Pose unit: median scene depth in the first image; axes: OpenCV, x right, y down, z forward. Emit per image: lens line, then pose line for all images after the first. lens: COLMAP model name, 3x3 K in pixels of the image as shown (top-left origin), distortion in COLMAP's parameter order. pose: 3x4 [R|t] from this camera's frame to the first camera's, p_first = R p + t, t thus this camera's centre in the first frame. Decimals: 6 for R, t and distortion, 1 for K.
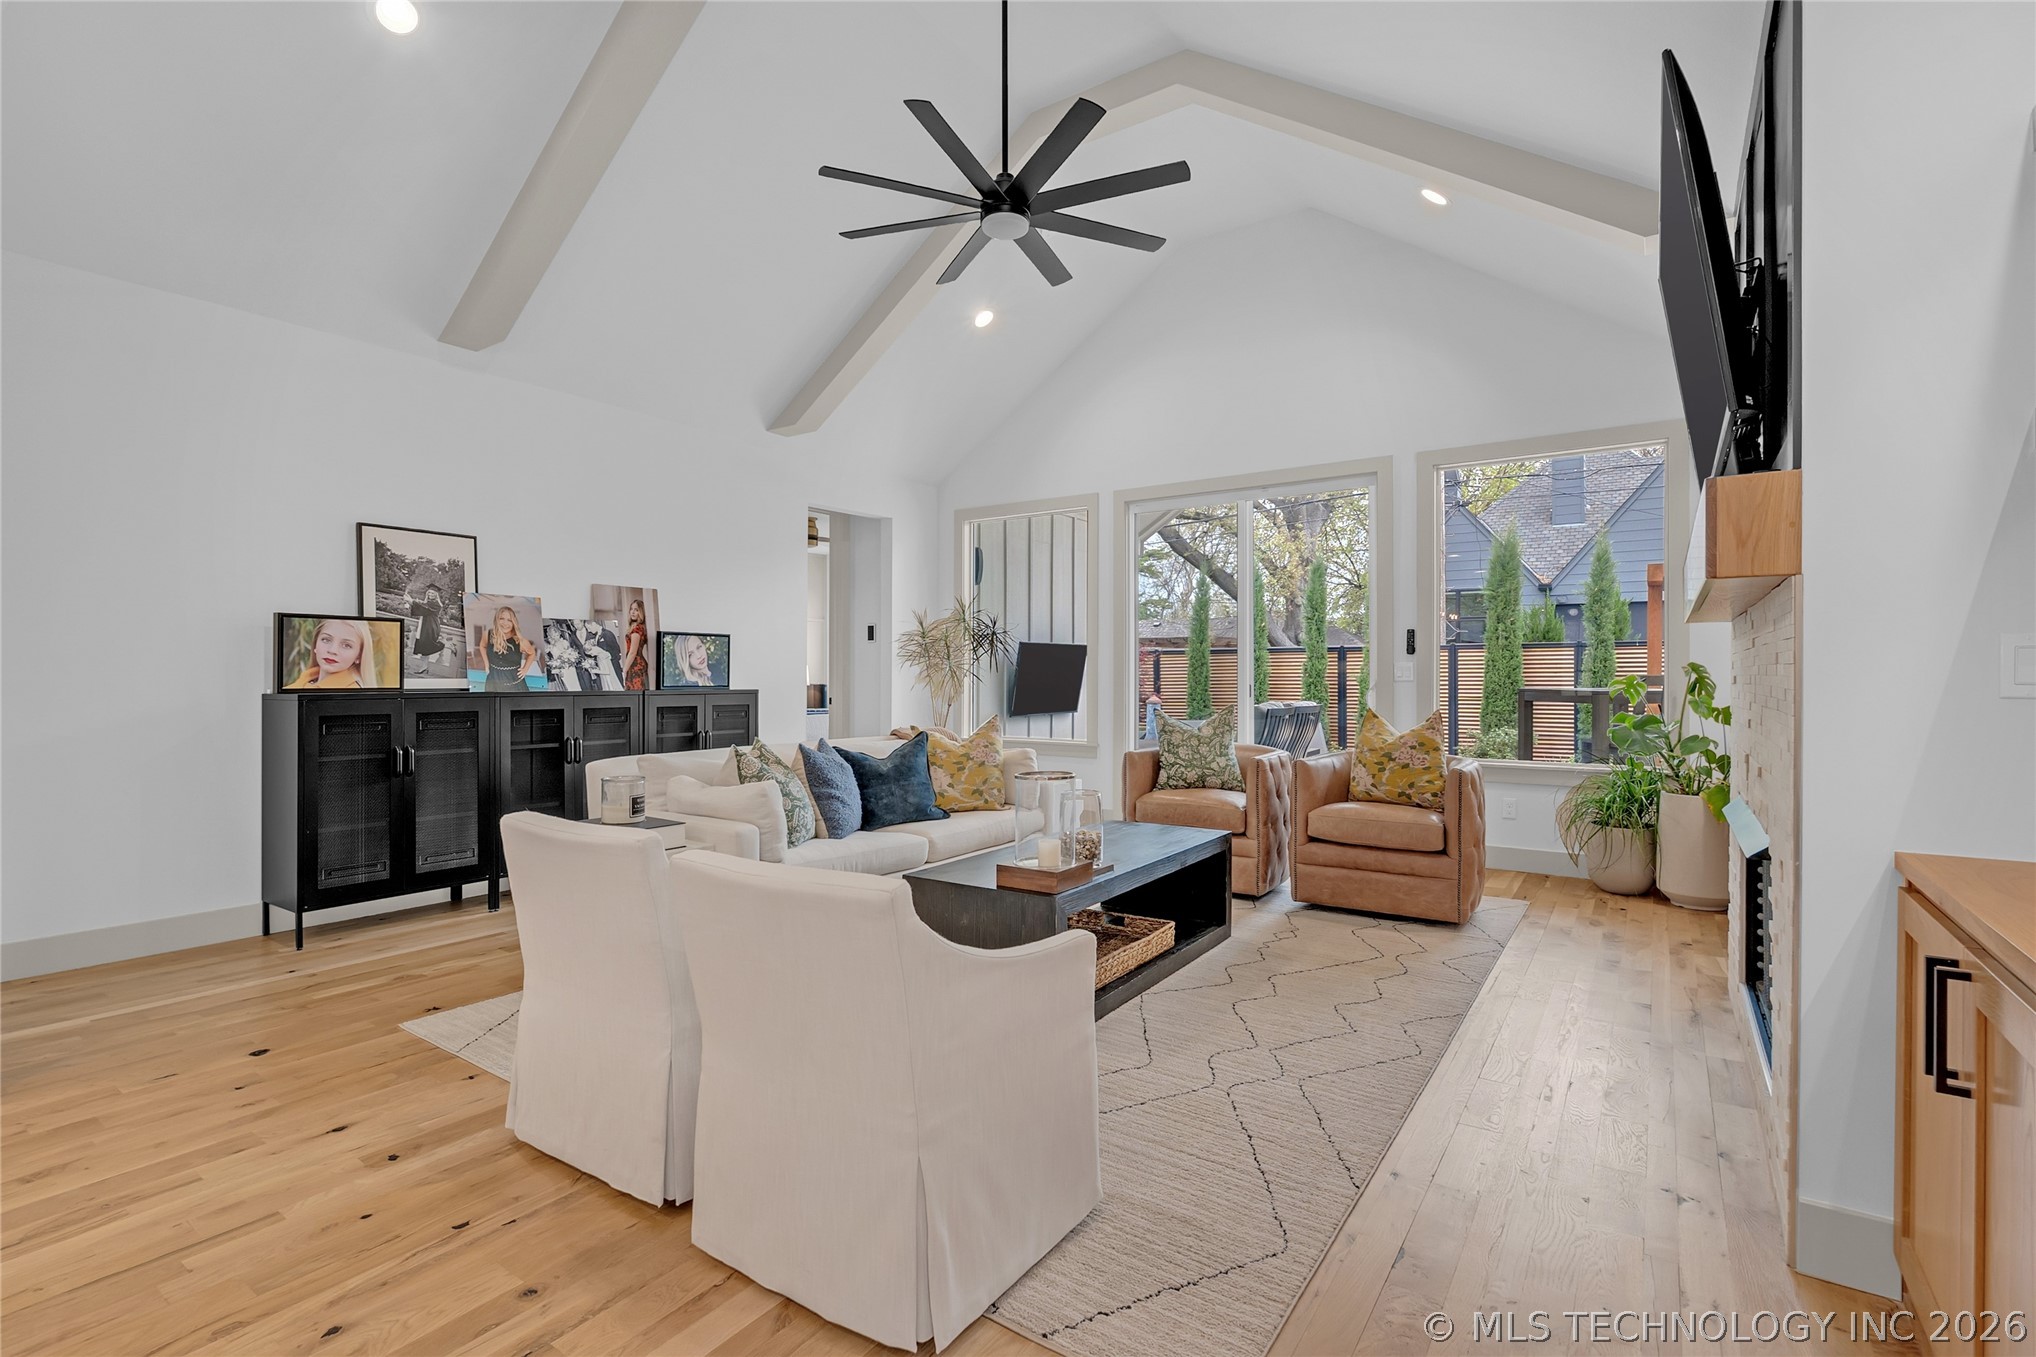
lens RADIAL K [[944.6, 0, 1017.5], [0, 944.6, 678.6], [0, 0, 1]] dist [-0.009847, -0.000305]
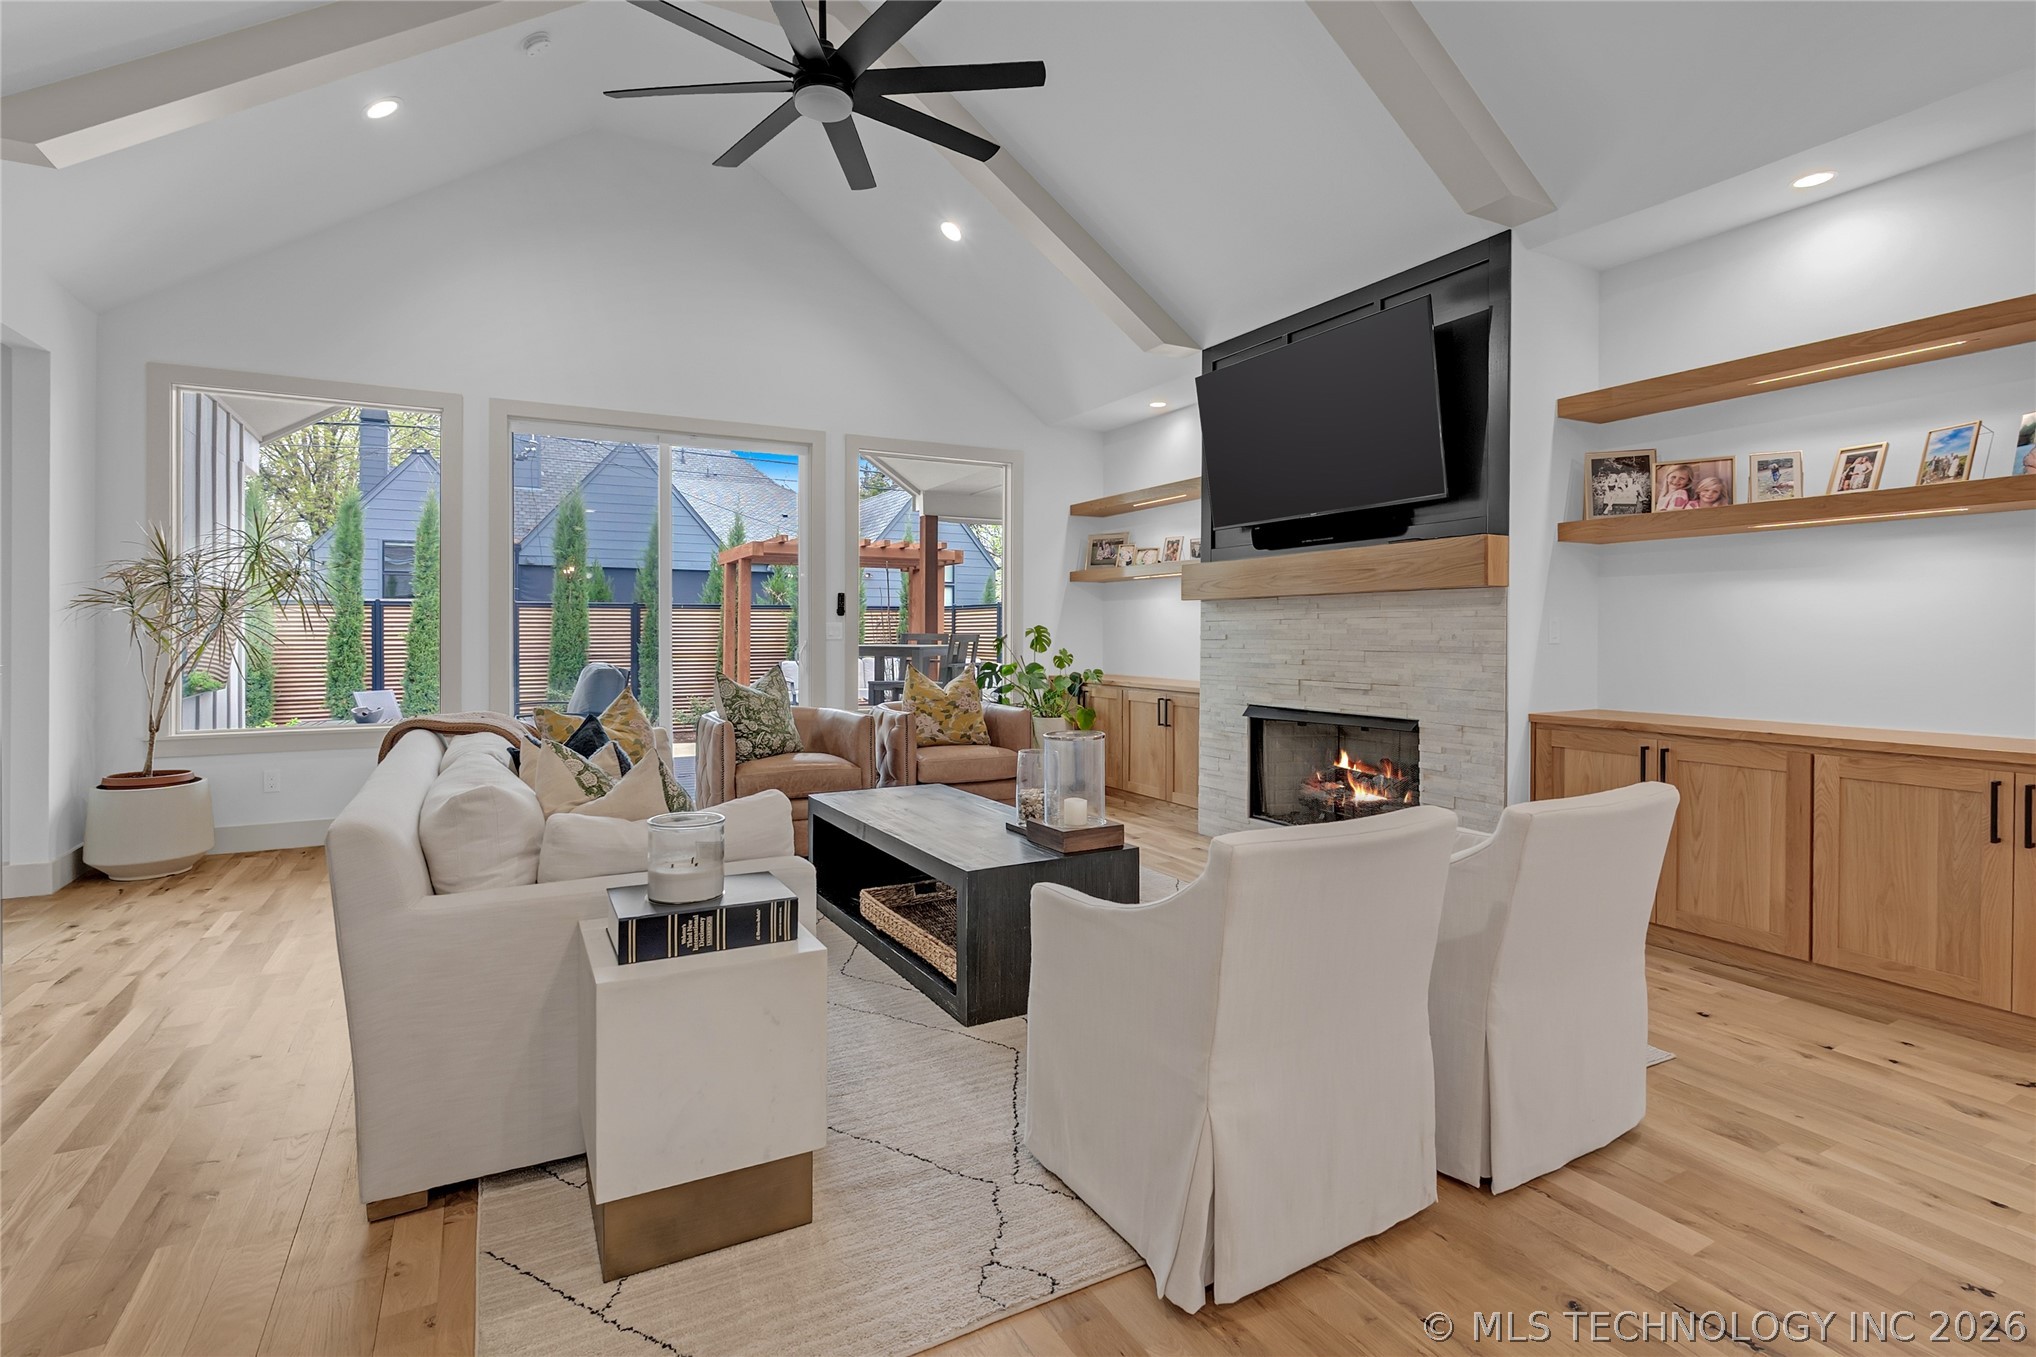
lens RADIAL K [[944.6, 0, 1003.3], [0, 944.6, 636.3], [0, 0, 1]] dist [-0.009847, -0.000305]
pose [[0.451077, -0.002019, 0.892483, -0.483980], [0.002952, 0.999995, 0.000771, -0.001932], [-0.892480, 0.002287, 0.451081, 0.329190]]
